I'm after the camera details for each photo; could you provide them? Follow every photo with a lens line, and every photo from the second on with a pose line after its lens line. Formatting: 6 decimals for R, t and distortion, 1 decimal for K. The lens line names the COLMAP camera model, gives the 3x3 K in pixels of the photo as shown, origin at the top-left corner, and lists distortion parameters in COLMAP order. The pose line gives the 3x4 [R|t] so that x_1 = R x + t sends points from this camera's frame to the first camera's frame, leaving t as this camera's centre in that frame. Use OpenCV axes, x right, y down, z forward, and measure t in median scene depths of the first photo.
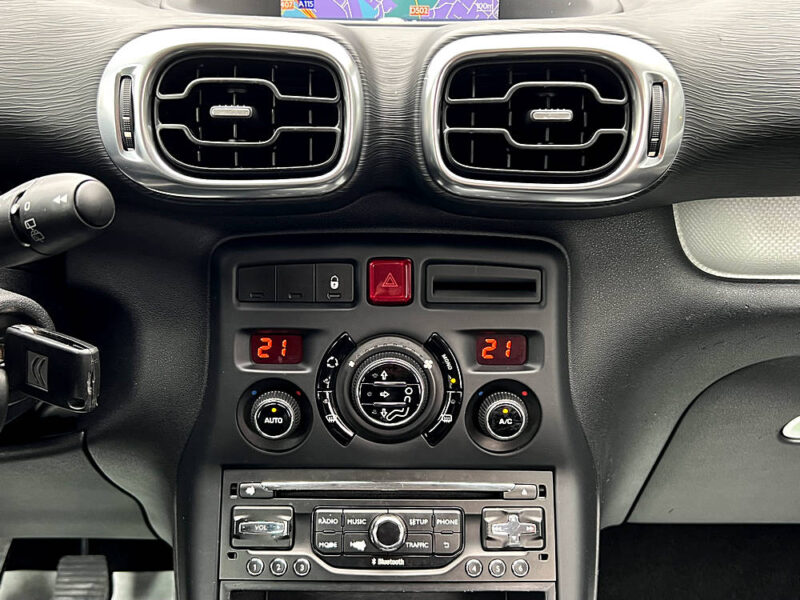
lens RADIAL K [[892.8, 0, 400.8], [0, 892.8, 315.7], [0, 0, 1]] dist [0.091753, -0.009134]
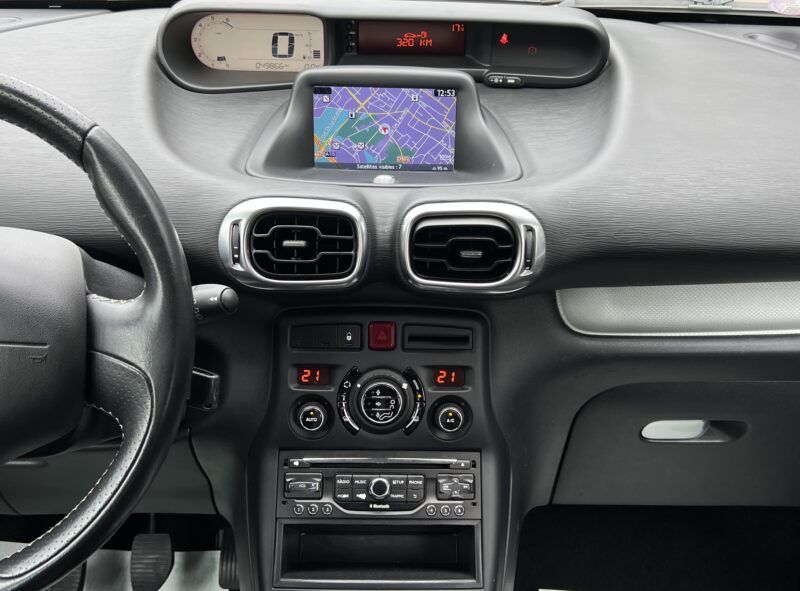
lens RADIAL K [[901.9, 0, 416.8], [0, 901.9, 295.1], [0, 0, 1]] dist [0.199476, -0.661173]
pose [[0.999822, 0.006472, 0.017706, 0.022096], [-0.005422, 0.998259, -0.058734, -0.015909], [-0.018055, 0.058627, 0.998117, -0.692362]]
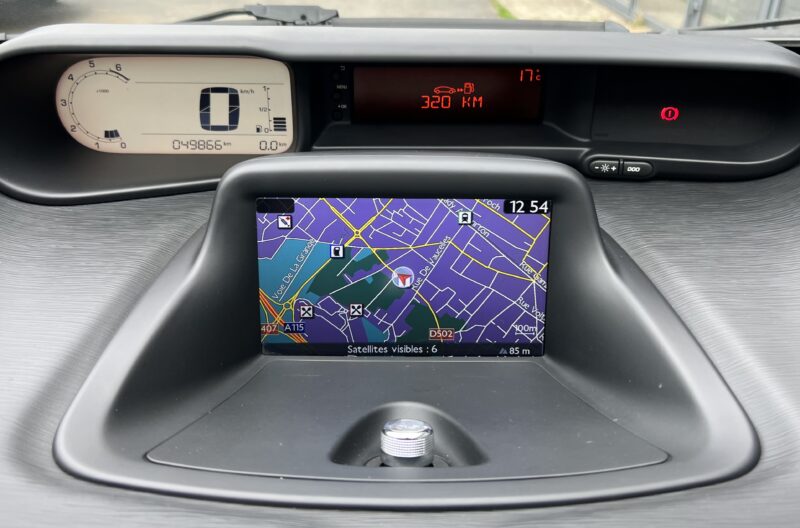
lens RADIAL K [[740.4, 0, 403.0], [0, 740.4, 229.9], [0, 0, 1]] dist [0.132289, -0.385019]
pose [[0.999997, -0.001645, 0.002065, -0.016916], [0.001900, 0.991435, -0.130589, -0.436738], [-0.001832, 0.130592, 0.991434, 0.456045]]
